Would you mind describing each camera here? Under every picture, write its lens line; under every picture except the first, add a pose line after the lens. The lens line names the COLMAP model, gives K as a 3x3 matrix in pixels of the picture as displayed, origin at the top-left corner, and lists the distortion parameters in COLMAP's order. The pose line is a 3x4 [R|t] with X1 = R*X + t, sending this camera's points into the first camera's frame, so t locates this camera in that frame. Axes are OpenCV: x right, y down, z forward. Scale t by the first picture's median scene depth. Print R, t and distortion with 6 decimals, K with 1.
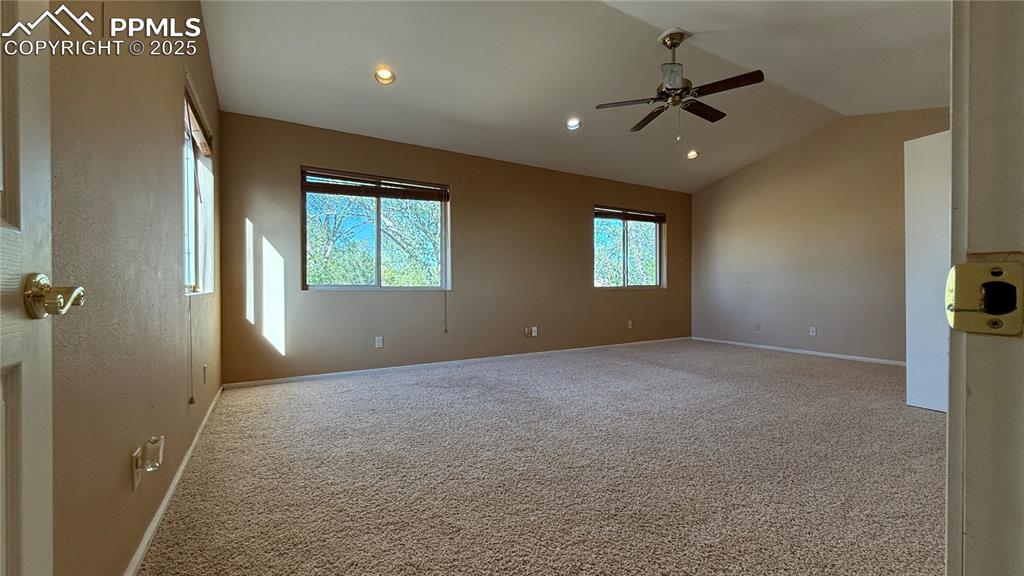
lens RADIAL K [[408.6, 0, 515.8], [0, 408.6, 288.0], [0, 0, 1]] dist [-0.000114, -0.000232]
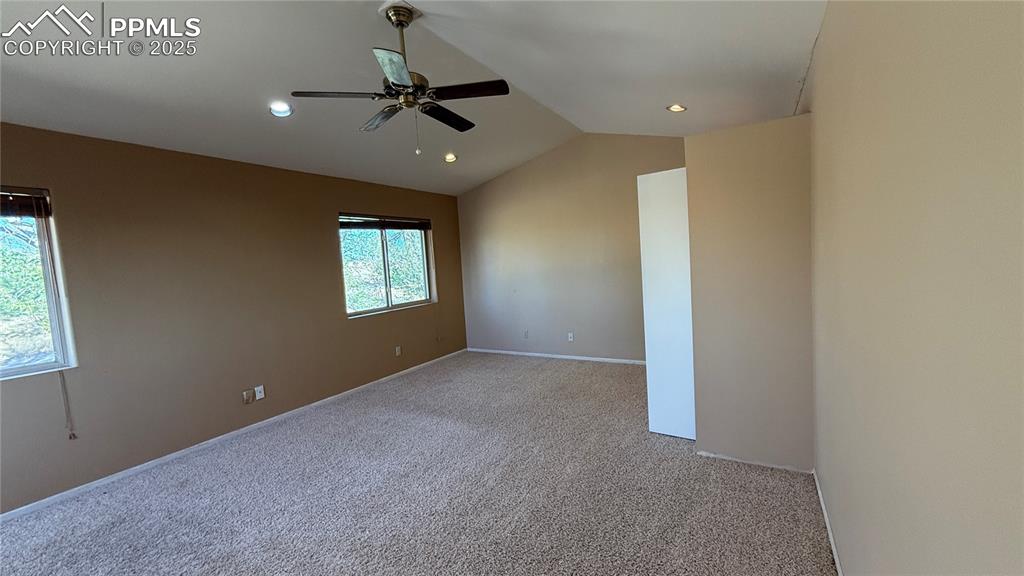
lens RADIAL K [[408.6, 0, 515.8], [0, 408.6, 288.0], [0, 0, 1]] dist [-0.000114, -0.000232]
pose [[0.873549, -0.083563, 0.479509, 0.130900], [0.059567, 0.996101, 0.065072, -0.116129], [-0.483077, -0.028280, 0.875121, 0.181309]]
